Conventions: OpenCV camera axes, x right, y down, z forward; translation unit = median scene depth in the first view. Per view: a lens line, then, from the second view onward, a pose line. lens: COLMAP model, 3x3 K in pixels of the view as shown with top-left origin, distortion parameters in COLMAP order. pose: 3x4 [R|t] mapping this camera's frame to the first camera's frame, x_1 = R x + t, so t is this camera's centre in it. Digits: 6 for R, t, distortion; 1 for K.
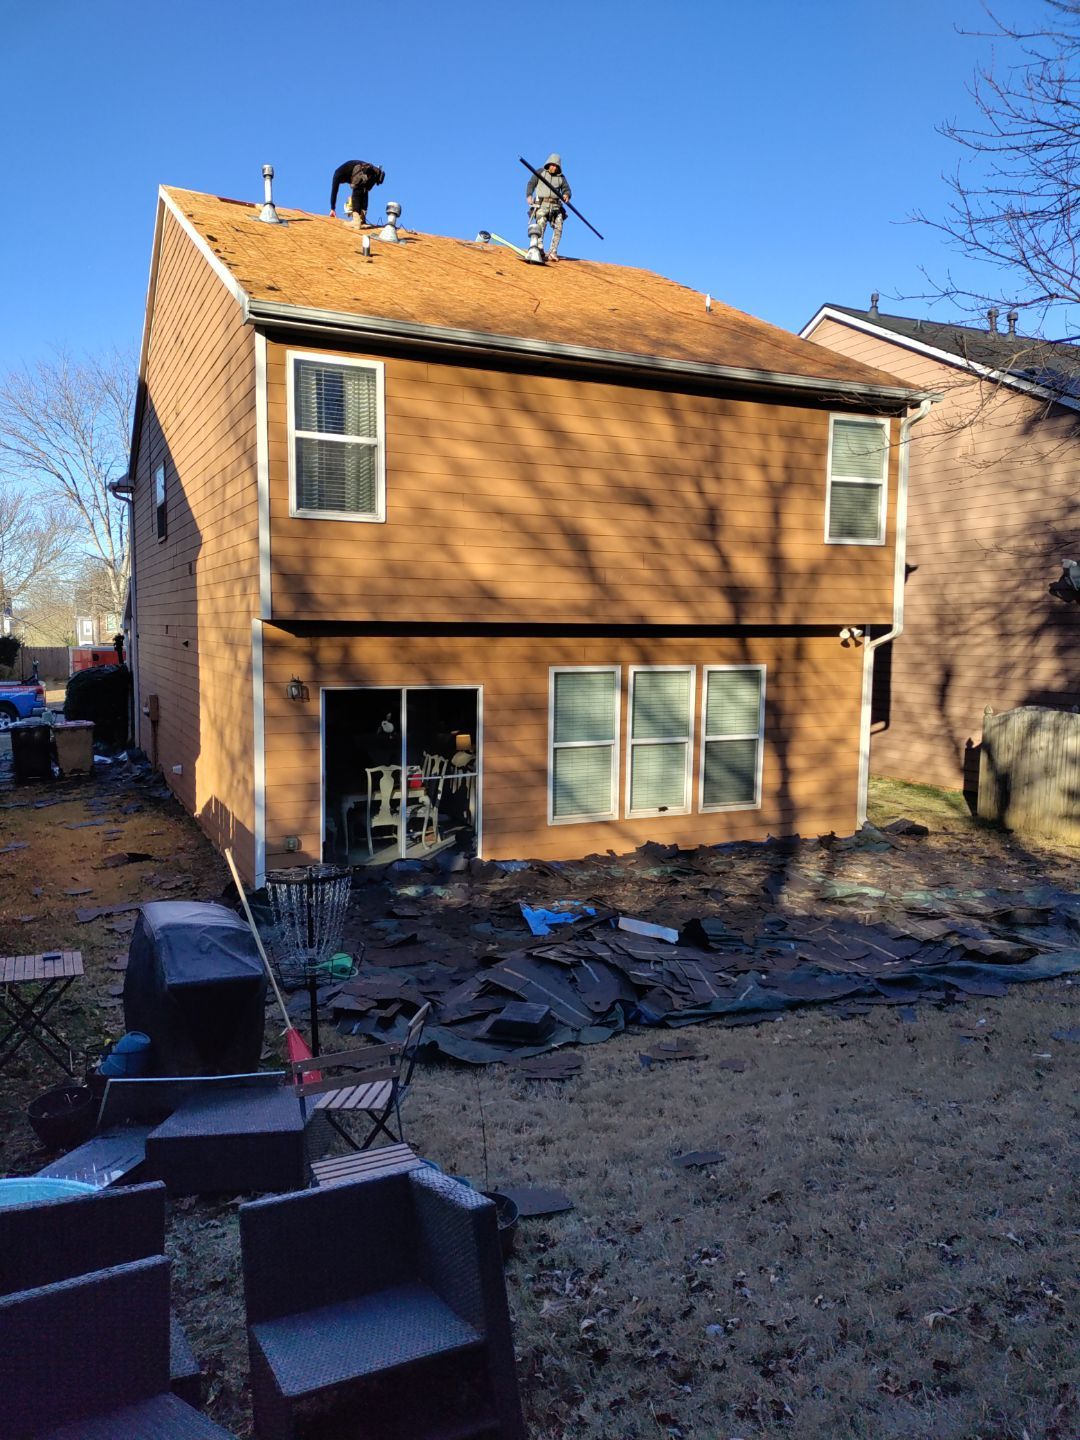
lens RADIAL K [[1053.9, 0, 540.0], [0, 1053.9, 720.0], [0, 0, 1]] dist [0.093785, -0.120980]
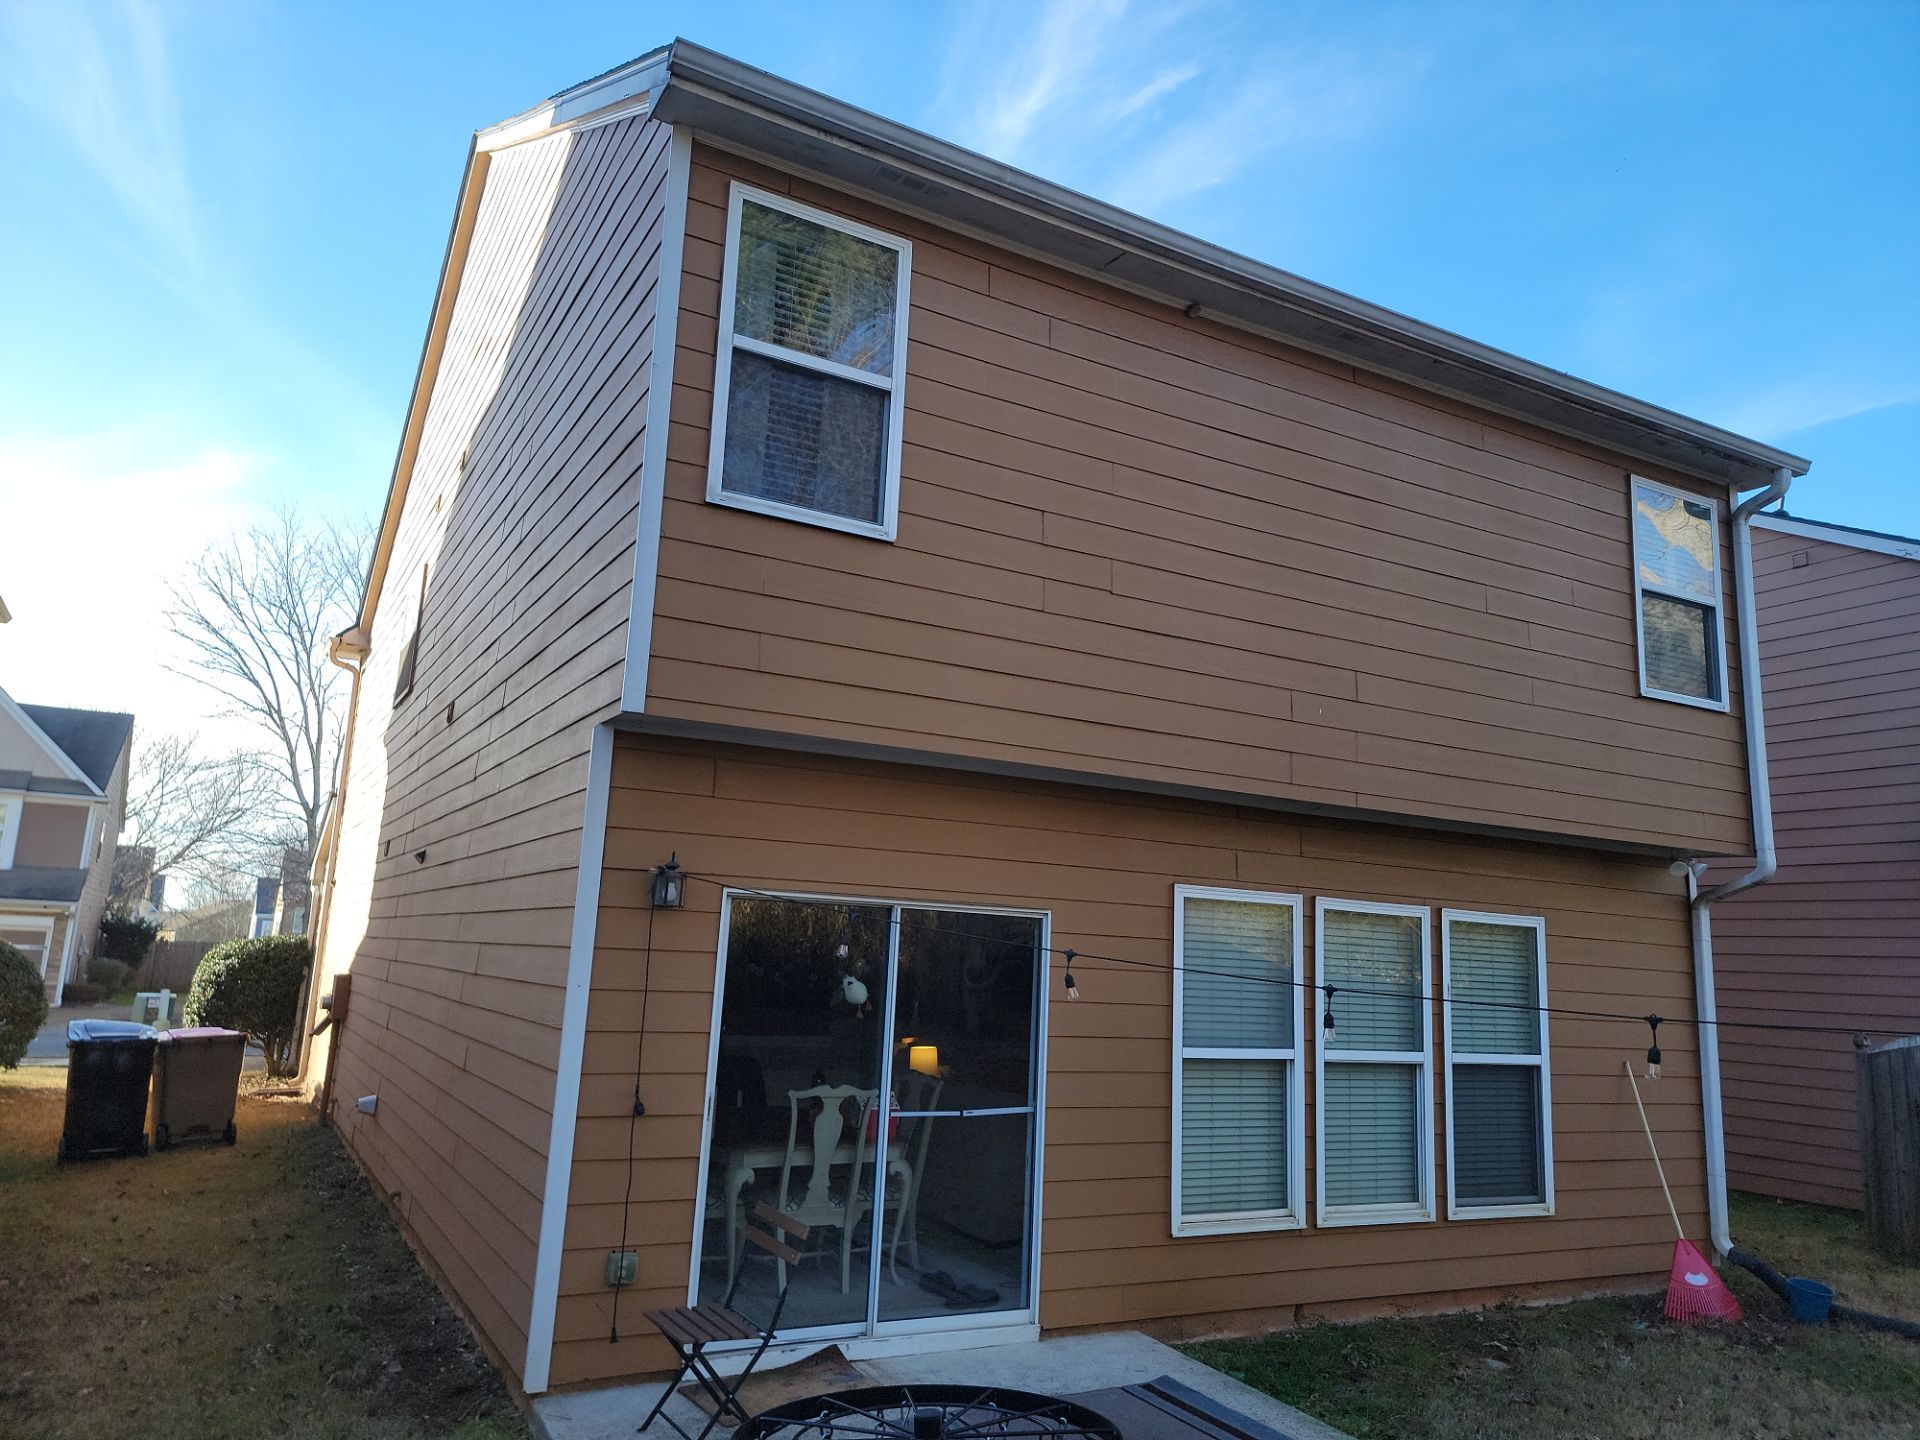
lens RADIAL K [[1337.7, 0, 971.1], [0, 1337.7, 712.0], [0, 0, 1]] dist [0.083718, -0.058055]
pose [[0.996805, 0.049011, 0.063061, -0.125480], [-0.030472, 0.963227, -0.266954, 0.039800], [-0.073826, 0.264180, 0.961644, 0.373652]]
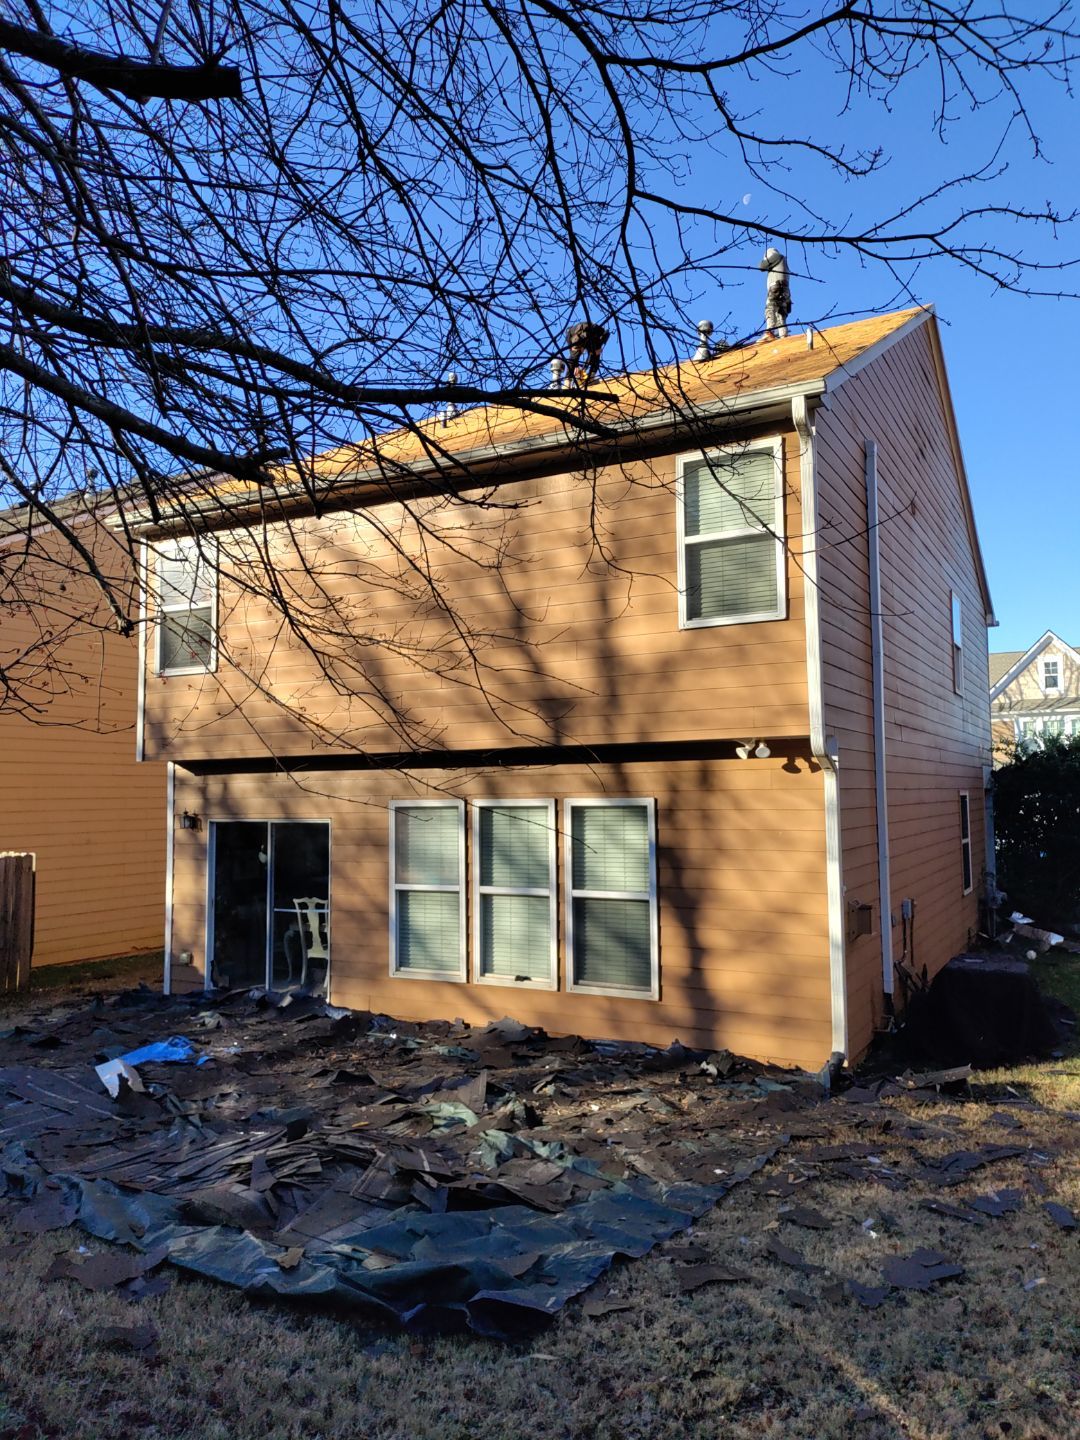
lens RADIAL K [[1067.2, 0, 572.5], [0, 1067.2, 699.8], [0, 0, 1]] dist [0.049218, -0.054759]
pose [[0.612612, -0.083229, -0.785990, 0.818907], [-0.051094, 0.988190, -0.144463, -0.009355], [0.788731, 0.128659, 0.601125, 0.532153]]
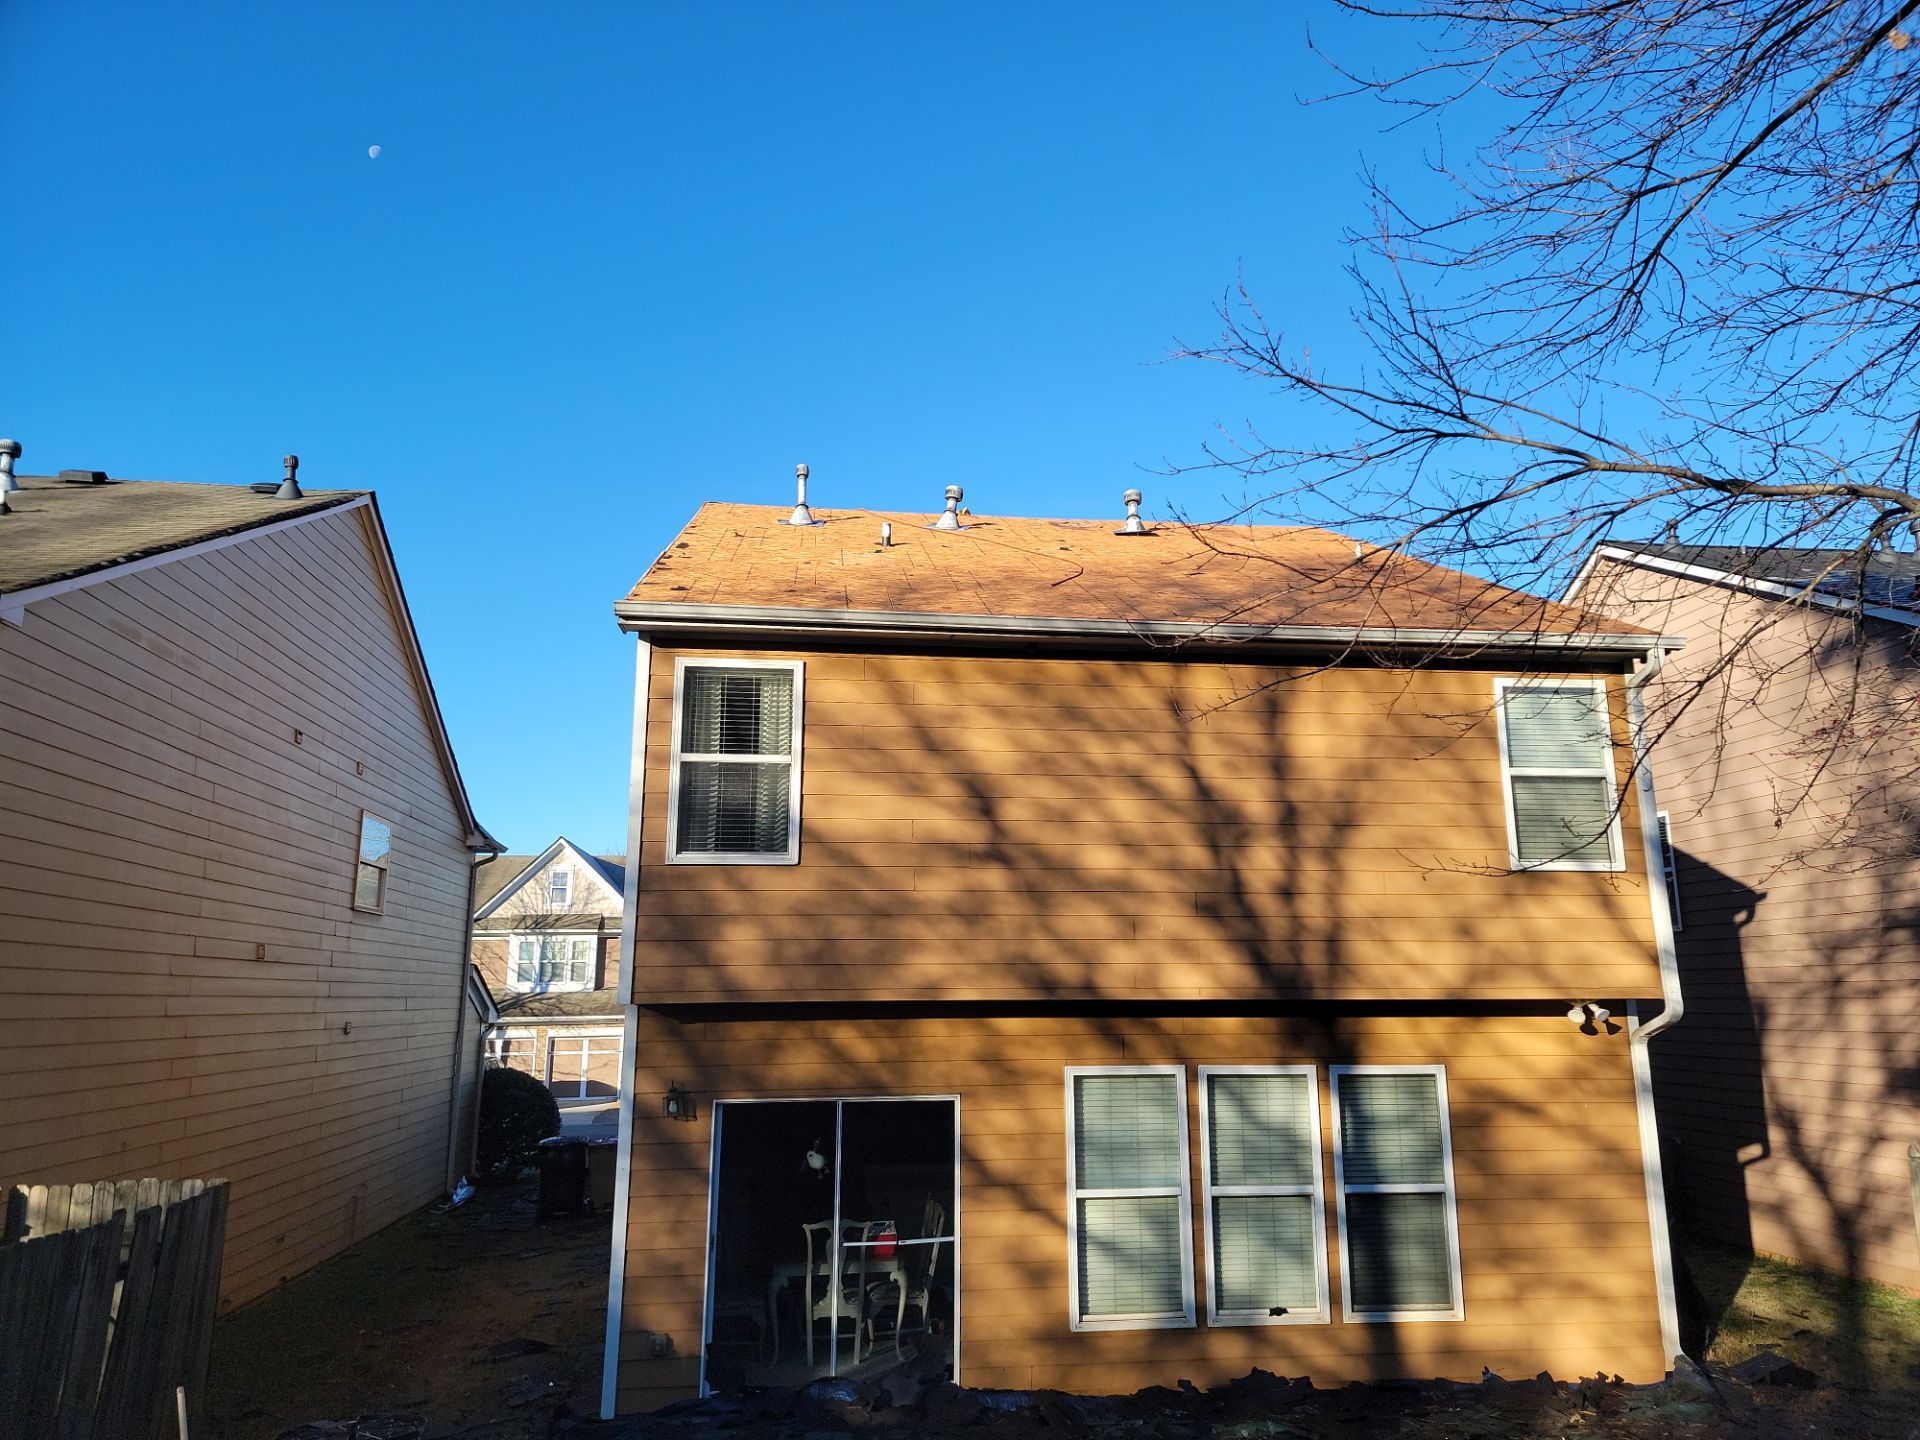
lens RADIAL K [[1332.7, 0, 990.7], [0, 1332.7, 718.5], [0, 0, 1]] dist [0.073875, -0.053789]
pose [[0.952369, -0.076956, -0.295077, 0.222114], [-0.013039, 0.956472, -0.291534, -0.013776], [0.304668, 0.281495, 0.909911, 0.148130]]
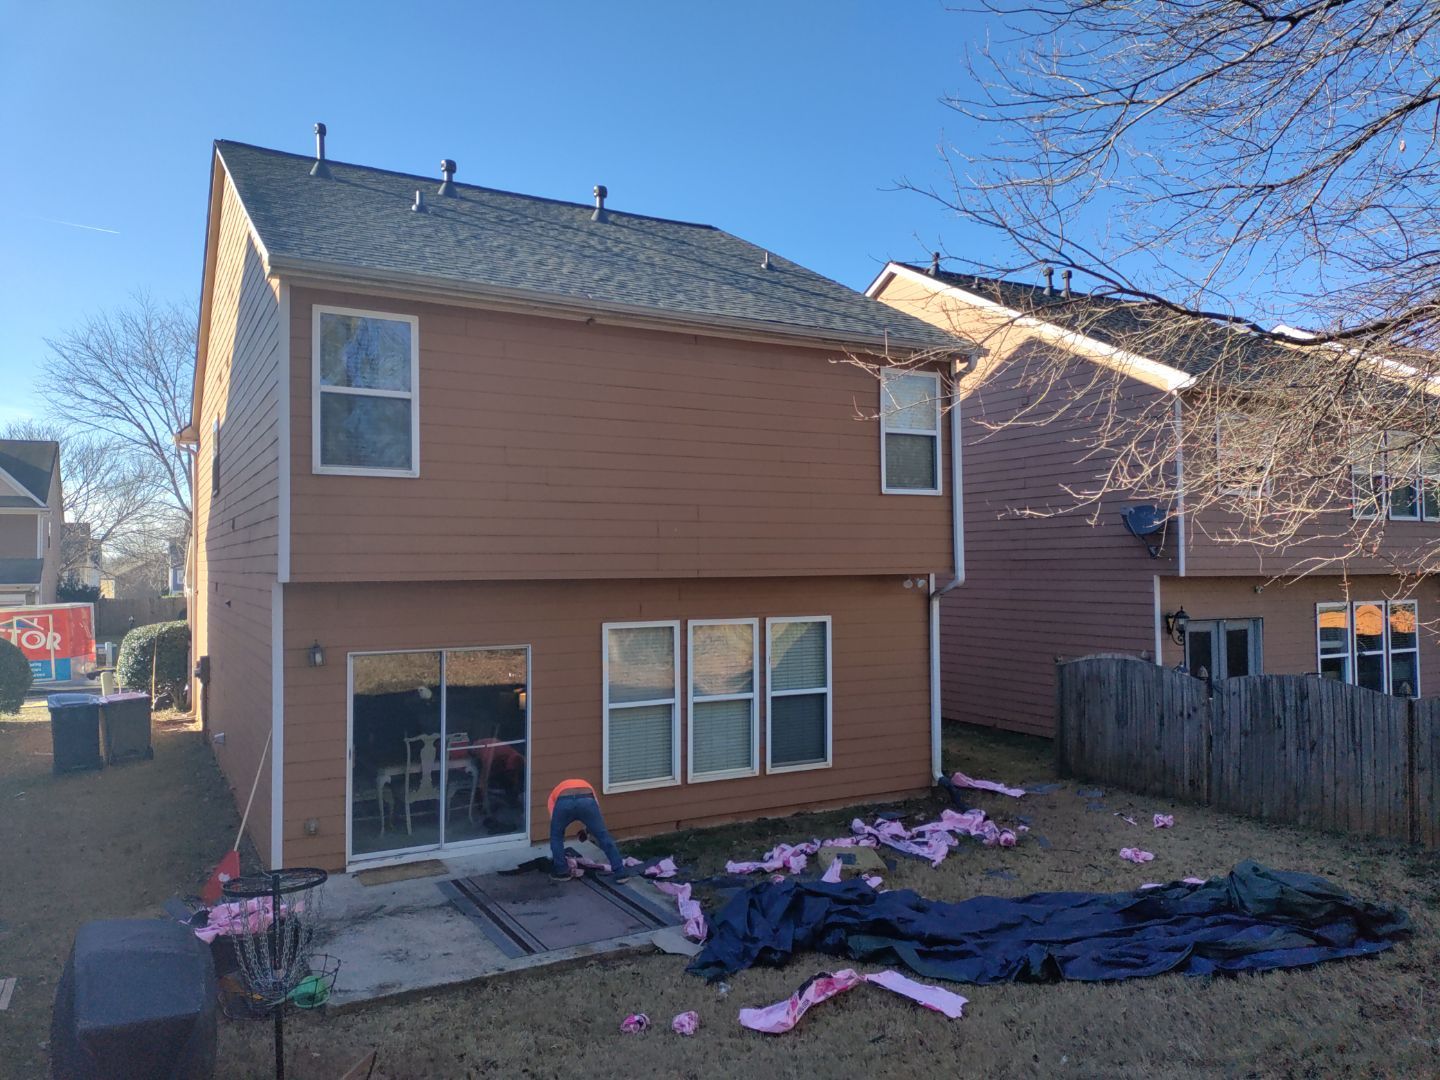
lens RADIAL K [[1053.9, 0, 728.1], [0, 1053.9, 541.2], [0, 0, 1]] dist [0.093785, -0.120980]
pose [[0.997602, -0.013326, 0.067921, 0.055071], [0.020777, 0.993693, -0.110197, -0.016432], [-0.066025, 0.111343, 0.991586, 0.035219]]
